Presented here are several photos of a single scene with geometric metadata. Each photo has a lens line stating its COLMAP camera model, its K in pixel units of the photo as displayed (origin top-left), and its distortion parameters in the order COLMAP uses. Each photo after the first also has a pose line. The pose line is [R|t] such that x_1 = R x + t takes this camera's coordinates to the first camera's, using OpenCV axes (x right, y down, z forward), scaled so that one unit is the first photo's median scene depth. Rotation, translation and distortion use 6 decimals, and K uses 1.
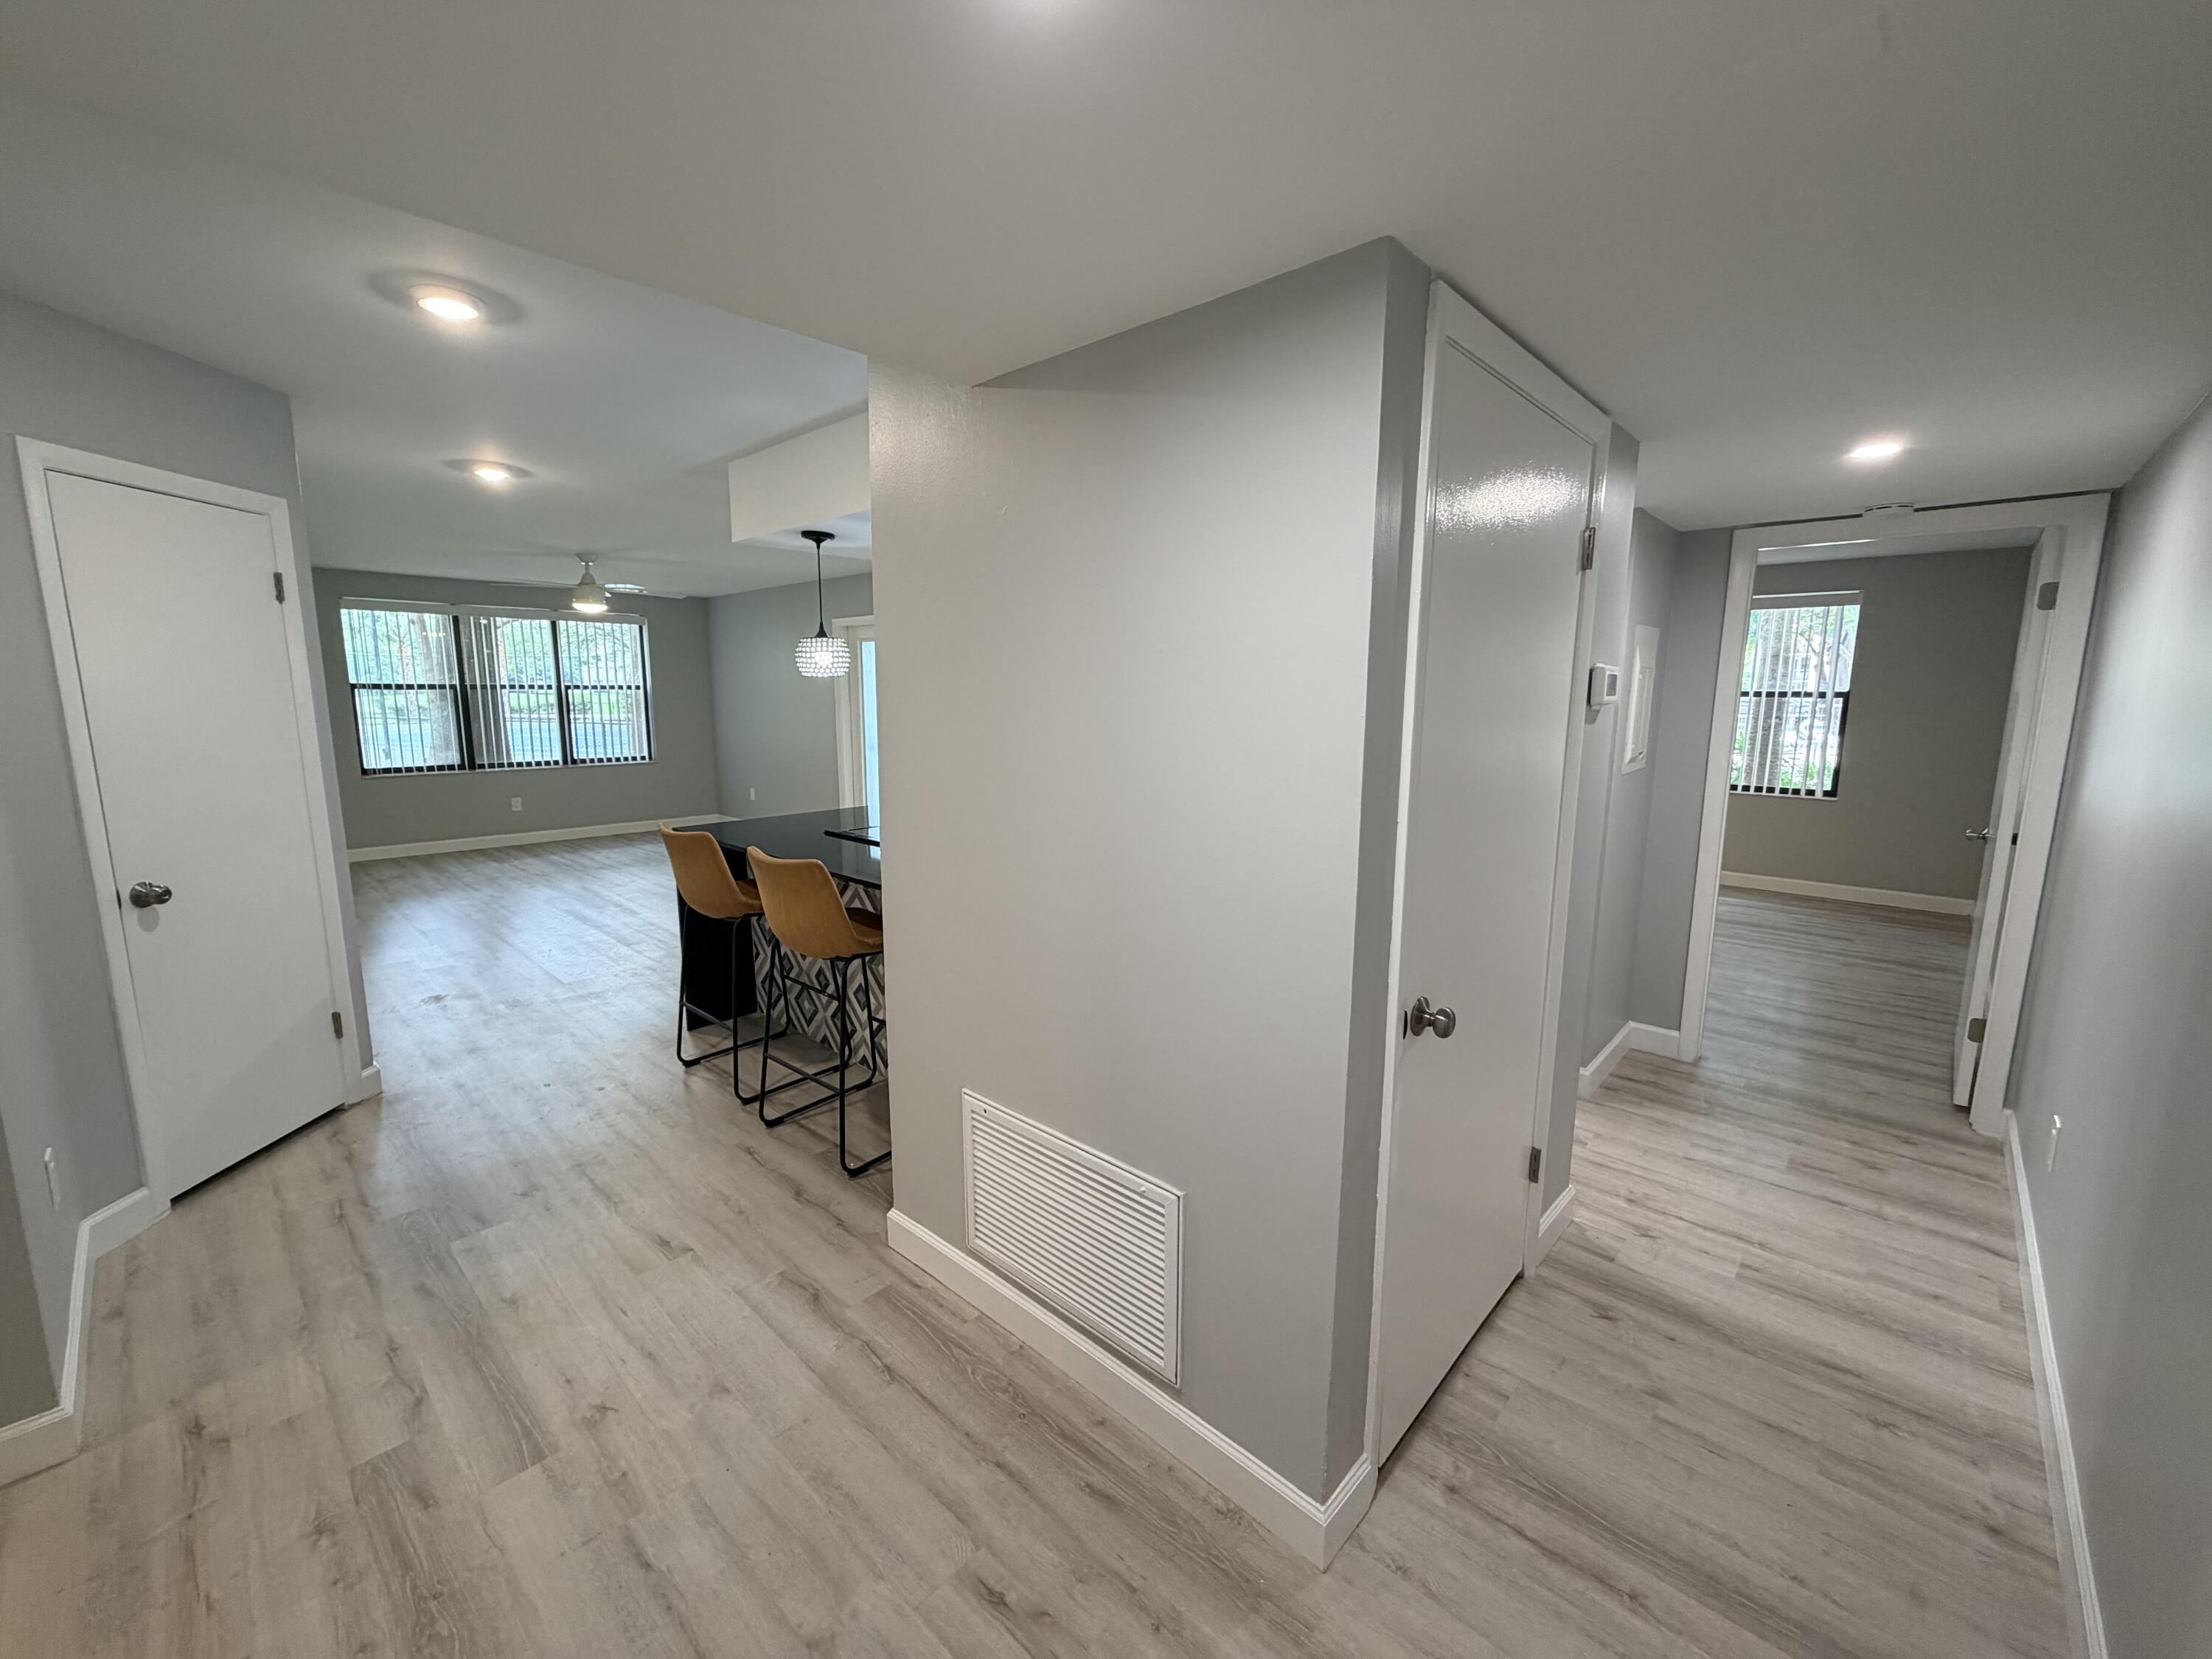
lens RADIAL K [[890.0, 0, 1099.9], [0, 890.0, 824.5], [0, 0, 1]] dist [0.001329, -0.000444]
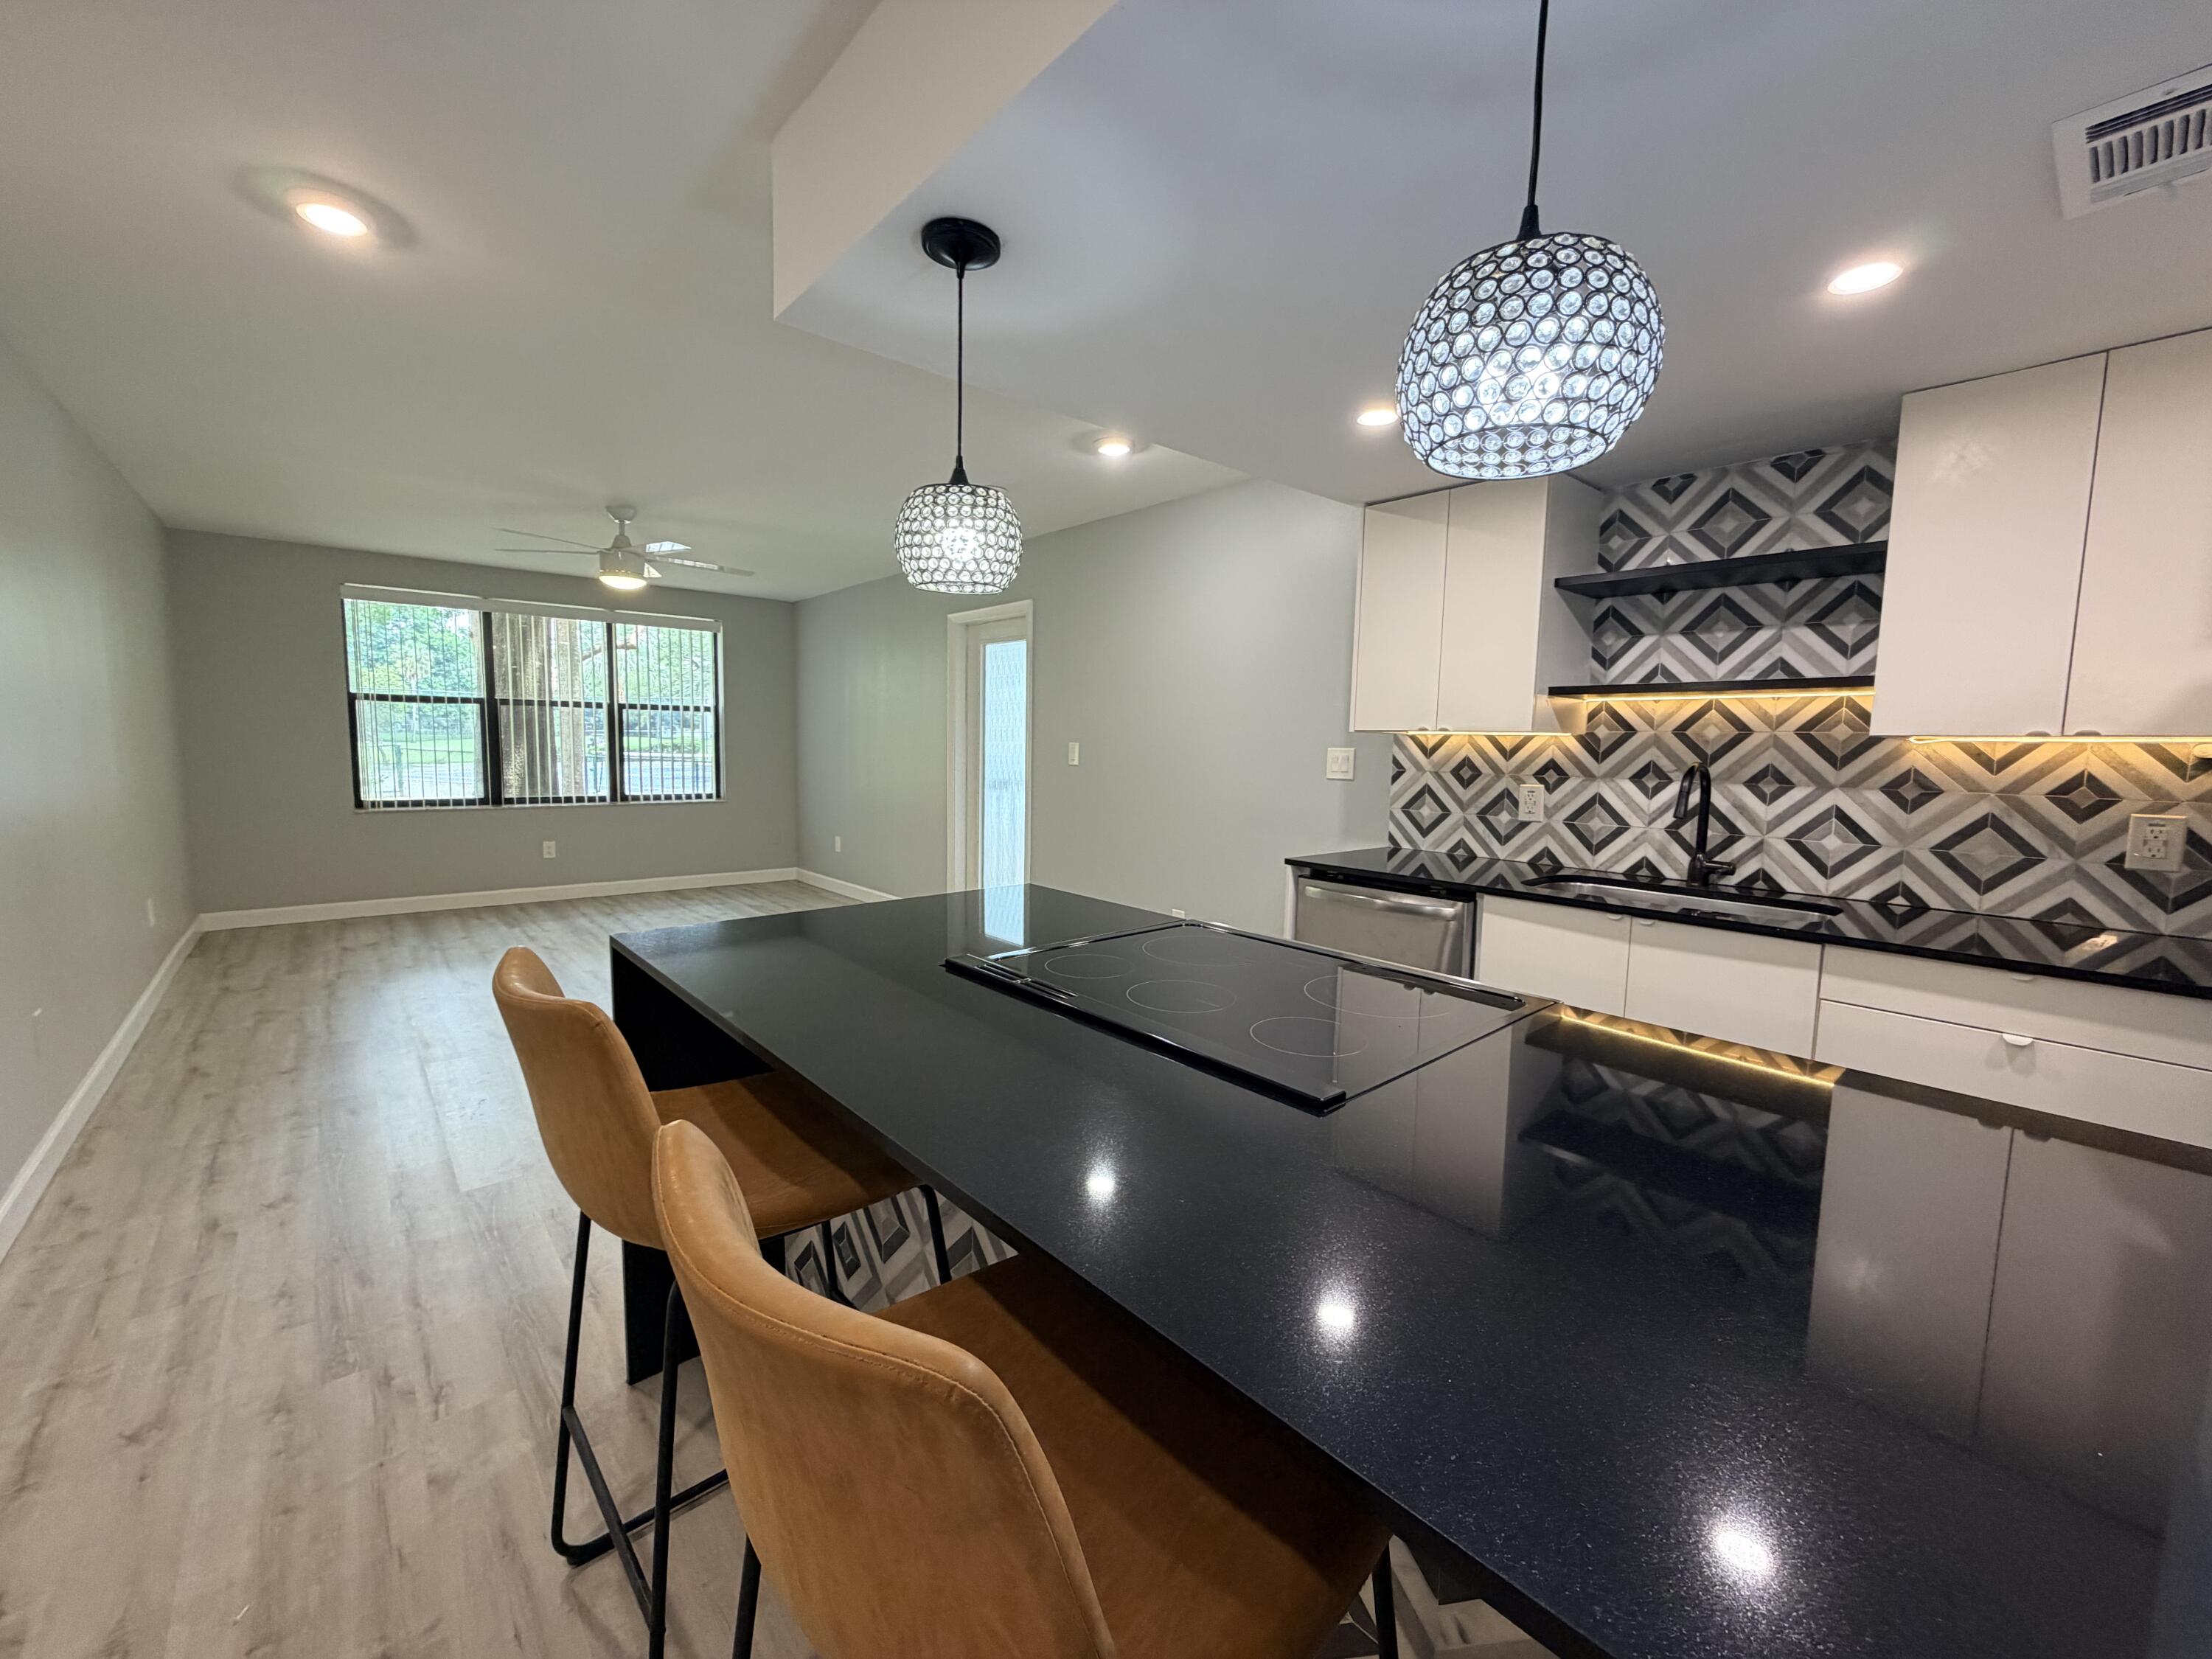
lens RADIAL K [[890.0, 0, 1095.6], [0, 890.0, 826.4], [0, 0, 1]] dist [0.001329, -0.000444]
pose [[0.994025, 0.025745, -0.106070, -0.089362], [-0.031882, 0.997890, -0.056567, -0.014662], [0.104390, 0.059611, 0.992748, 0.268495]]
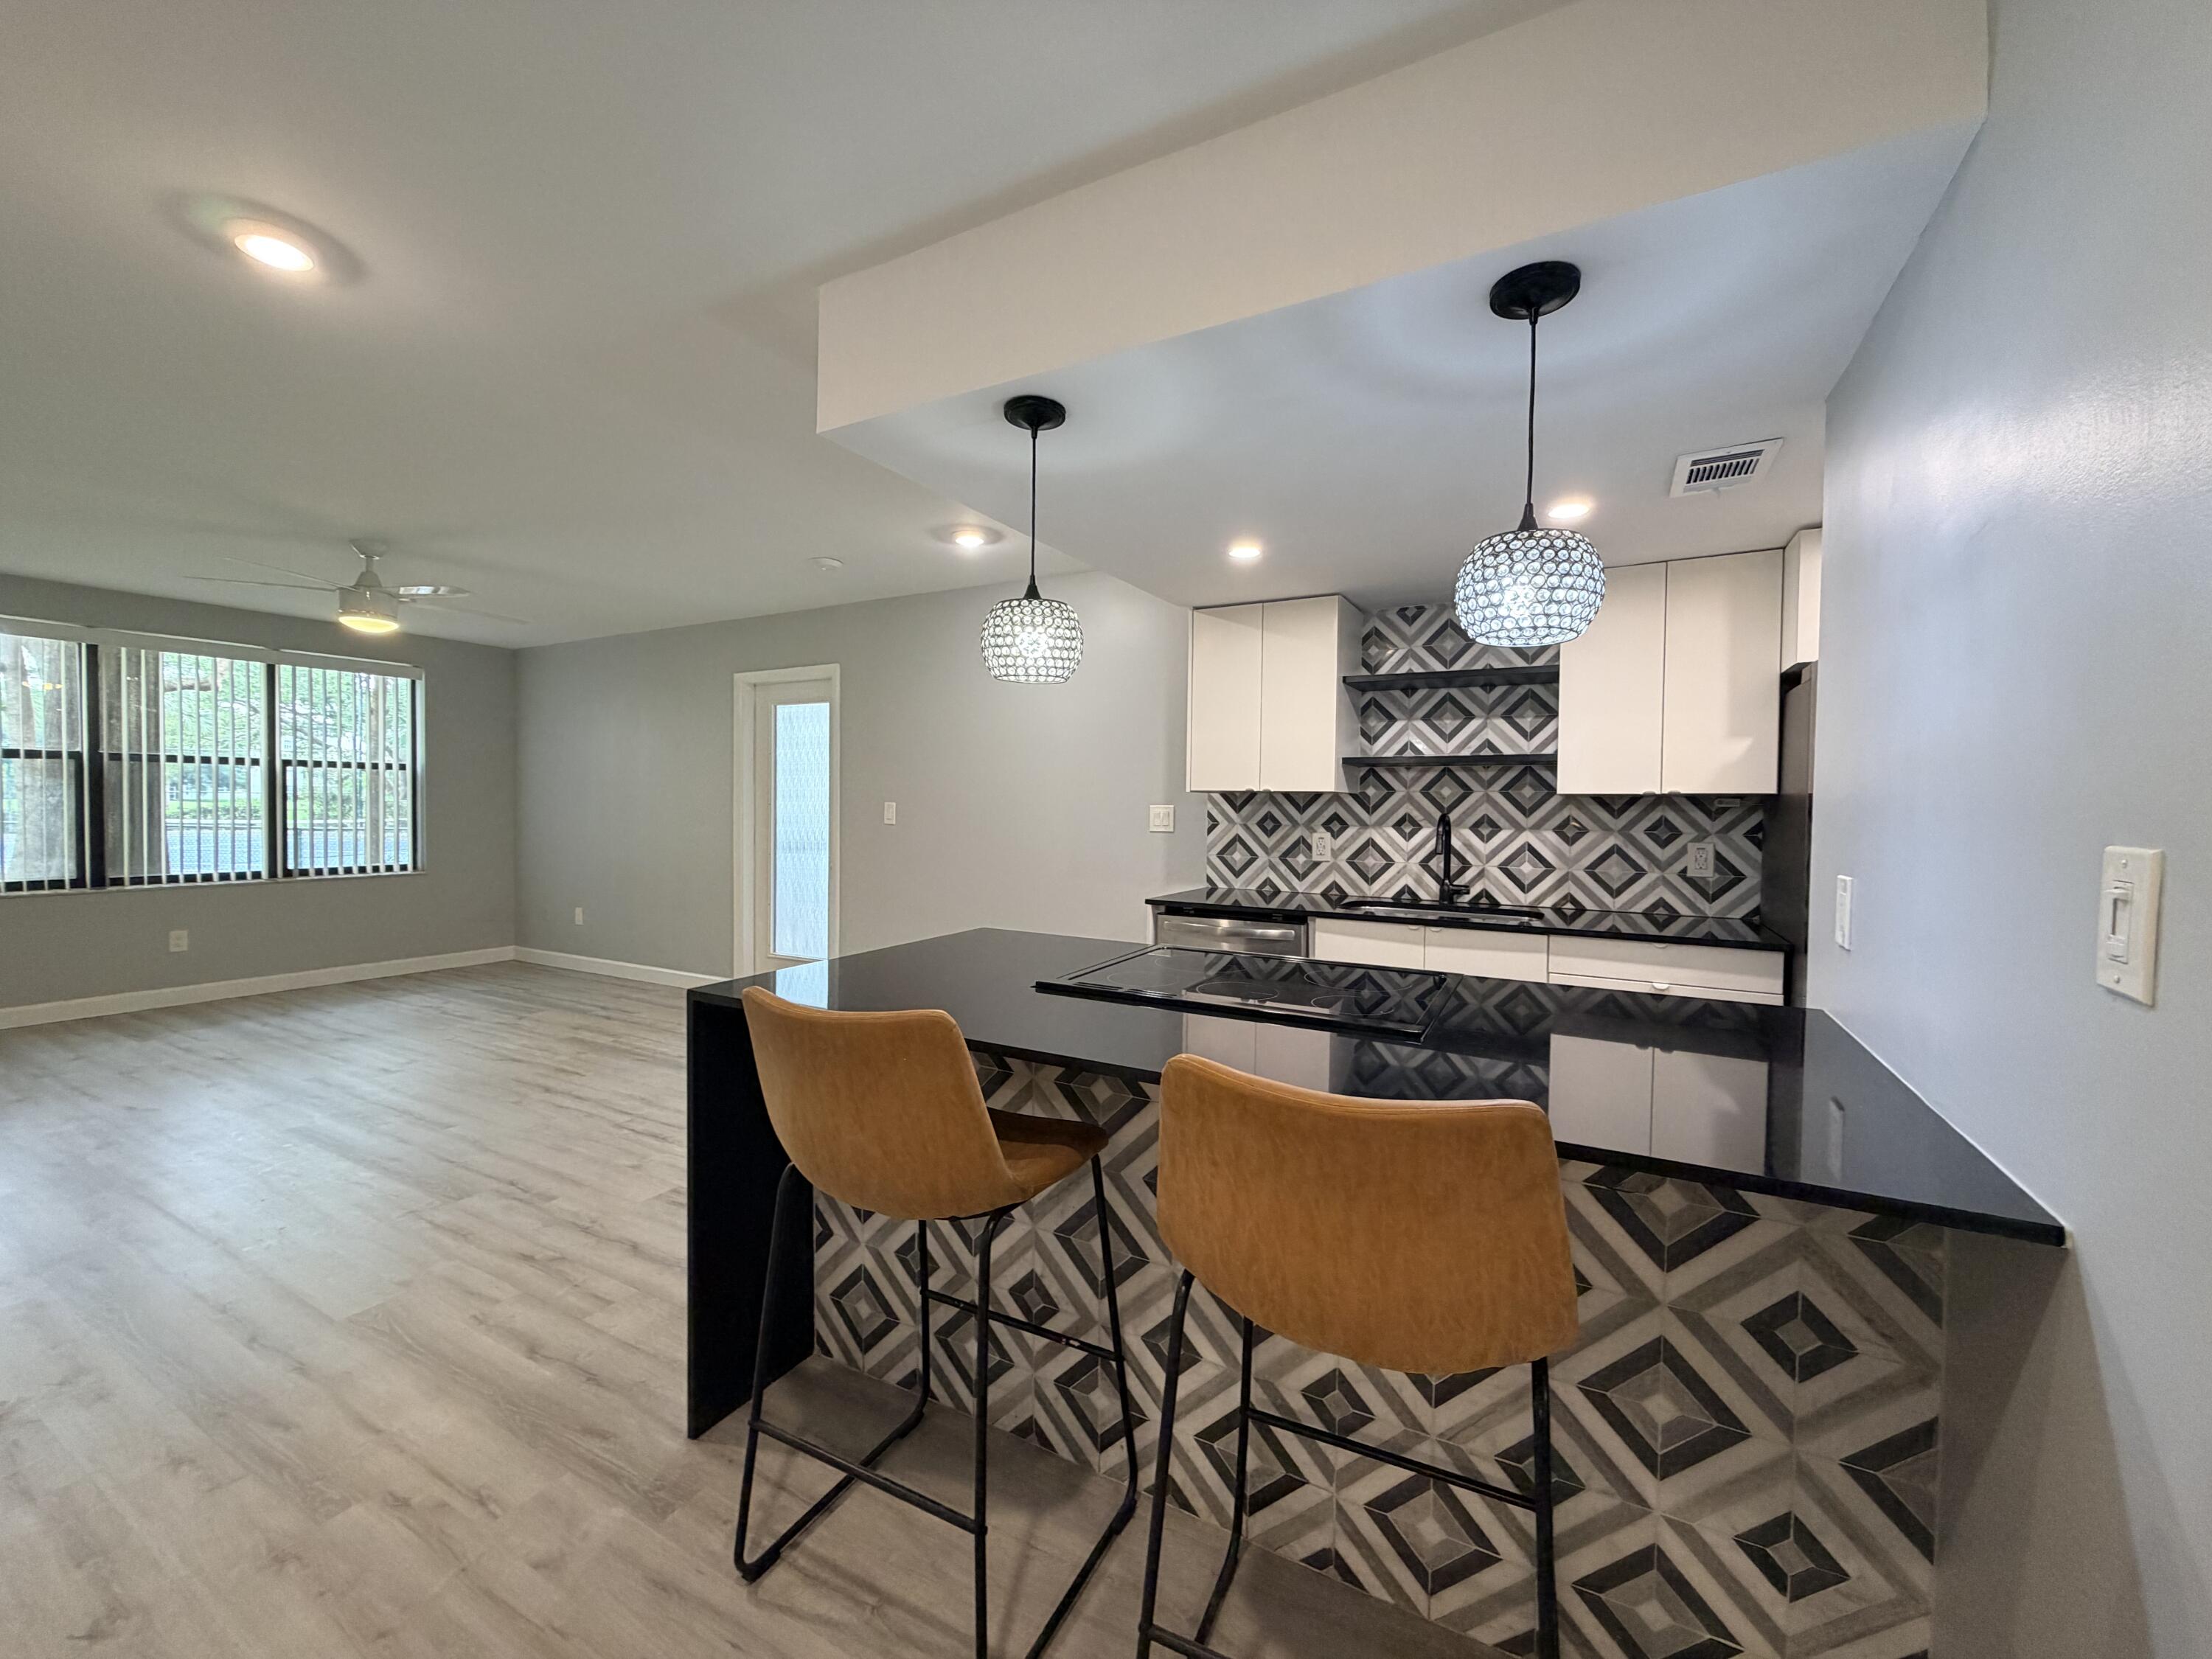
lens RADIAL K [[890.0, 0, 1099.6], [0, 890.0, 826.7], [0, 0, 1]] dist [0.001329, -0.000444]
pose [[0.970169, 0.001451, 0.242425, -0.176908], [0.028806, 0.992208, -0.121218, -0.007875], [-0.240711, 0.124585, 0.962568, 0.226786]]
